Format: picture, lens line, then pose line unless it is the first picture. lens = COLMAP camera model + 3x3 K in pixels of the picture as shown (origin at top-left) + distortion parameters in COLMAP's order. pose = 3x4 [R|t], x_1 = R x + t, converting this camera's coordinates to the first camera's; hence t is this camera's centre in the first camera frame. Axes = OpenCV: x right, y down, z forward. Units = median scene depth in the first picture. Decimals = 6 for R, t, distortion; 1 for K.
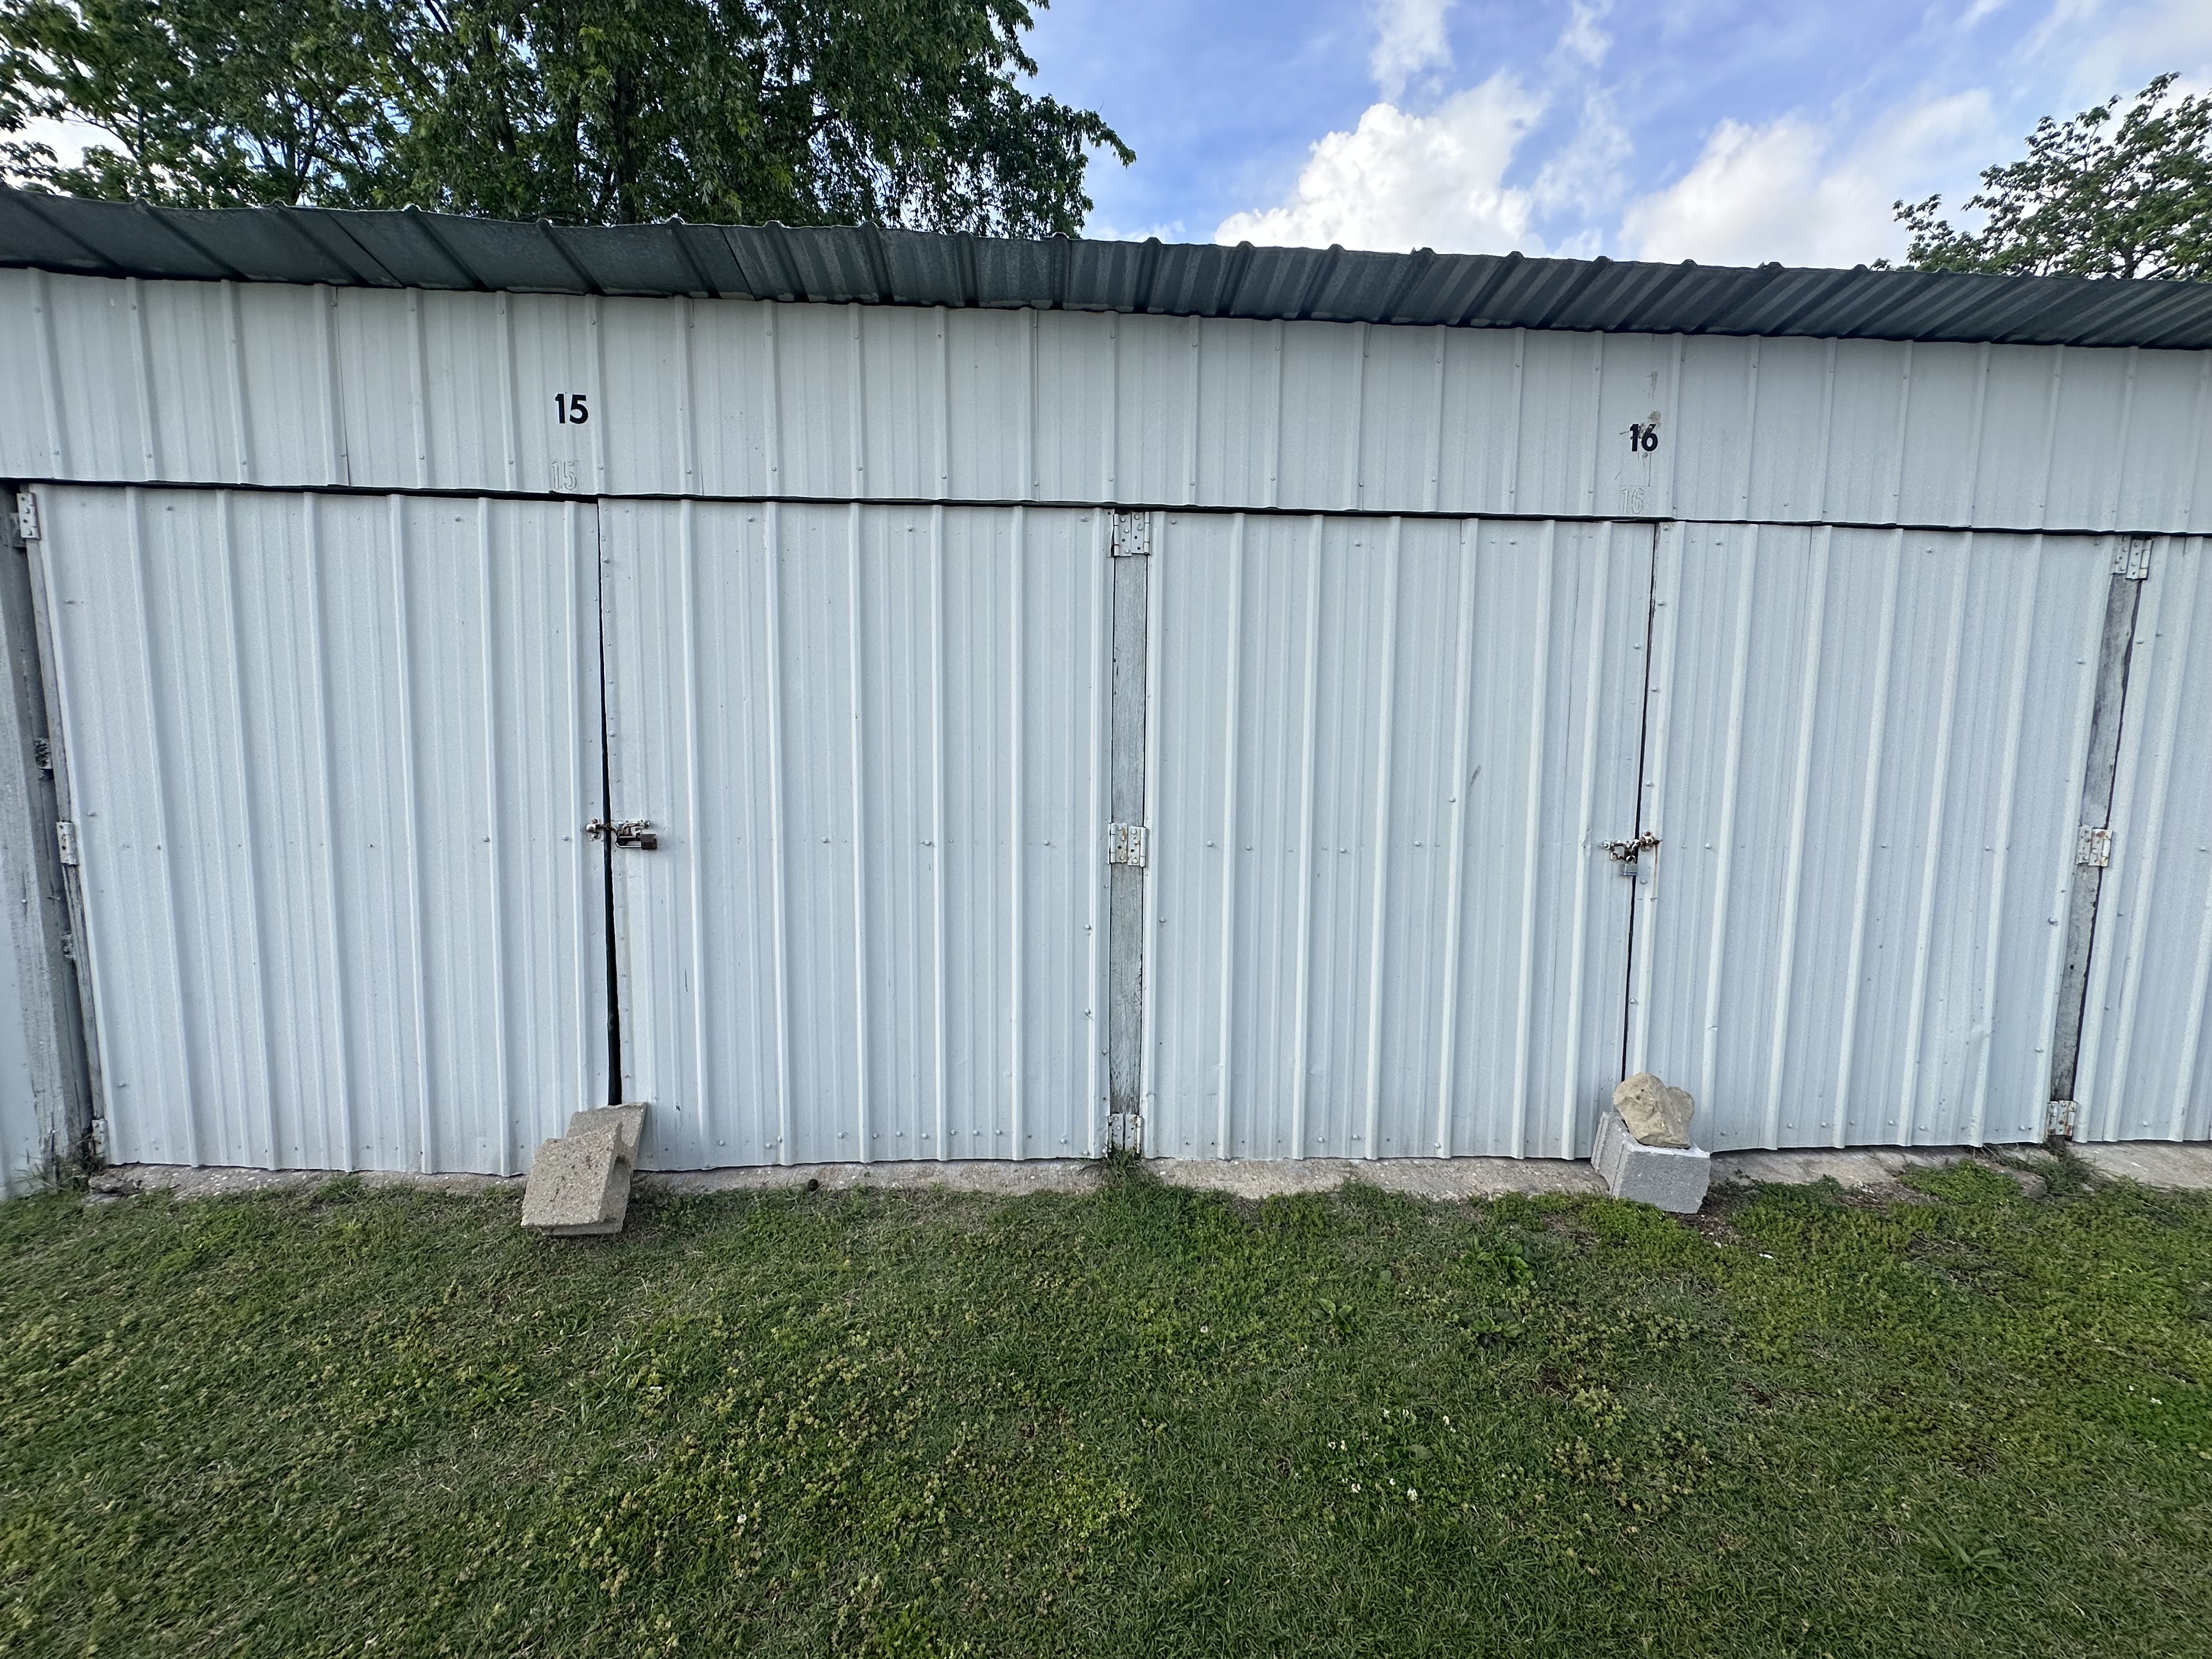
lens RADIAL K [[897.8, 0, 1107.1], [0, 897.8, 827.7], [0, 0, 1]] dist [0.002050, 0.000161]
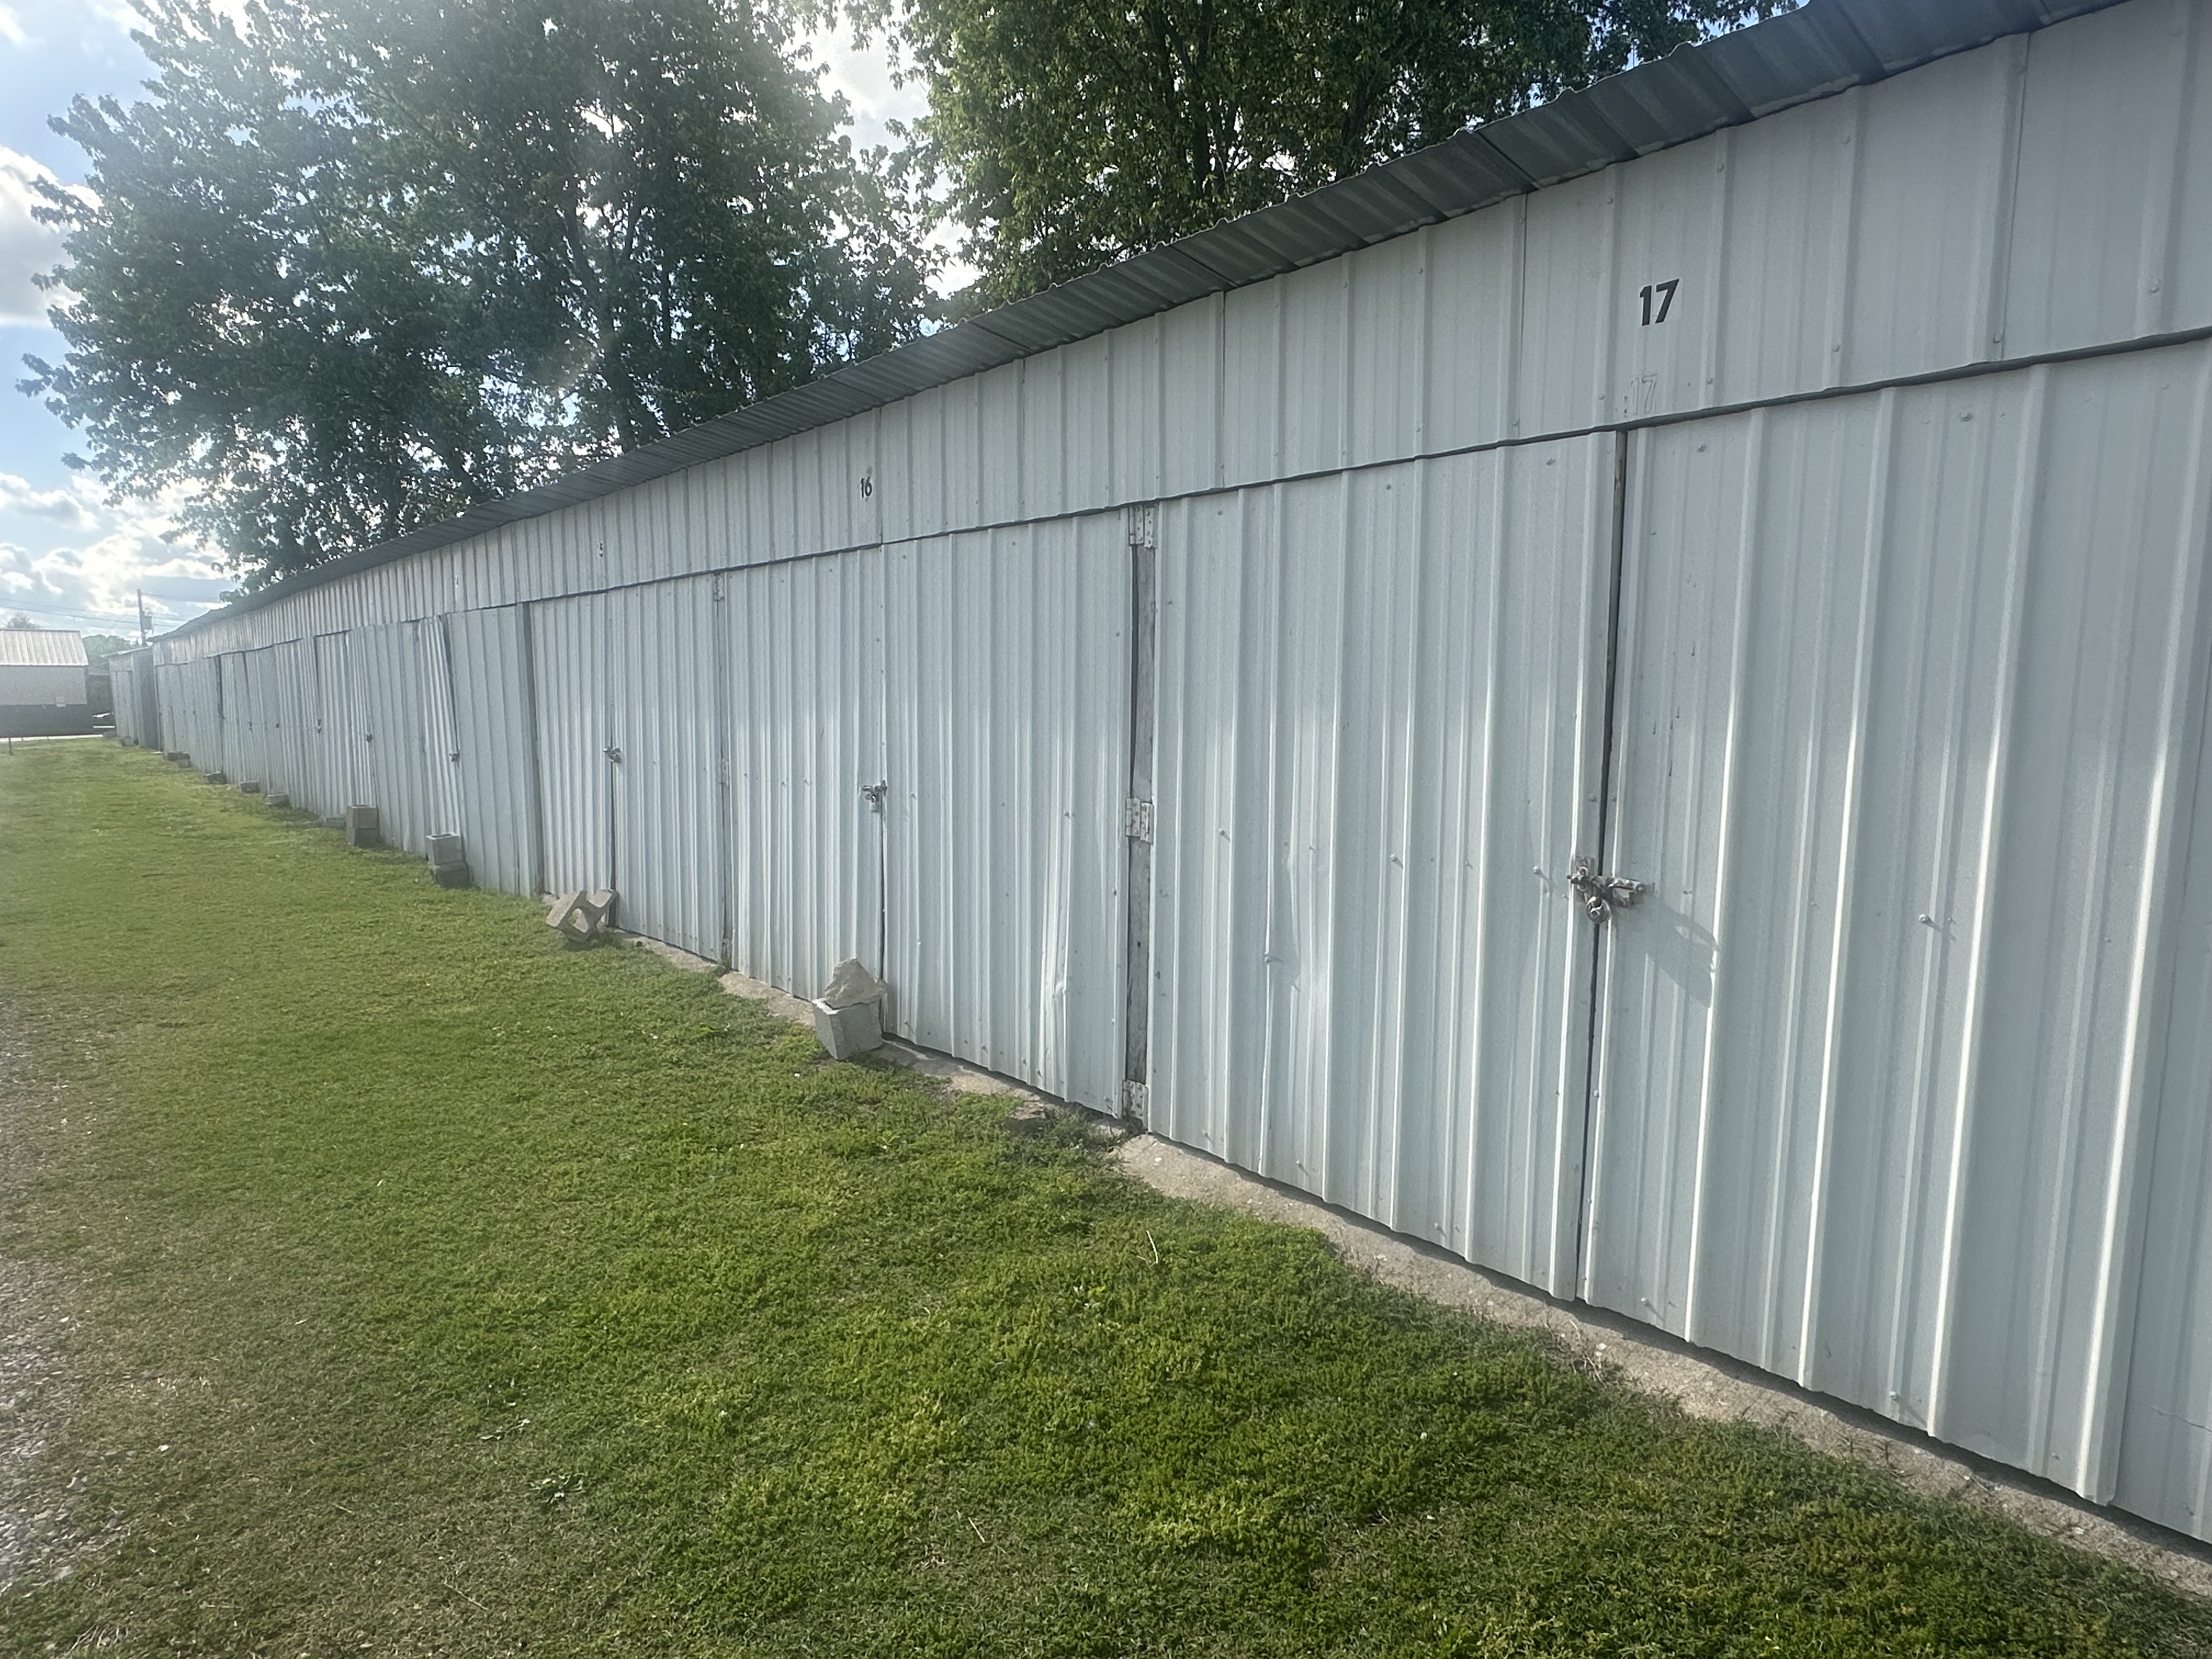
lens RADIAL K [[1273.4, 0, 1108.1], [0, 1273.4, 833.9], [0, 0, 1]] dist [-0.005684, 0.000005]
pose [[0.612780, 0.077587, -0.786436, 1.312613], [-0.101156, 0.994683, 0.019313, 0.009245], [0.783753, 0.067718, 0.617370, 0.070715]]
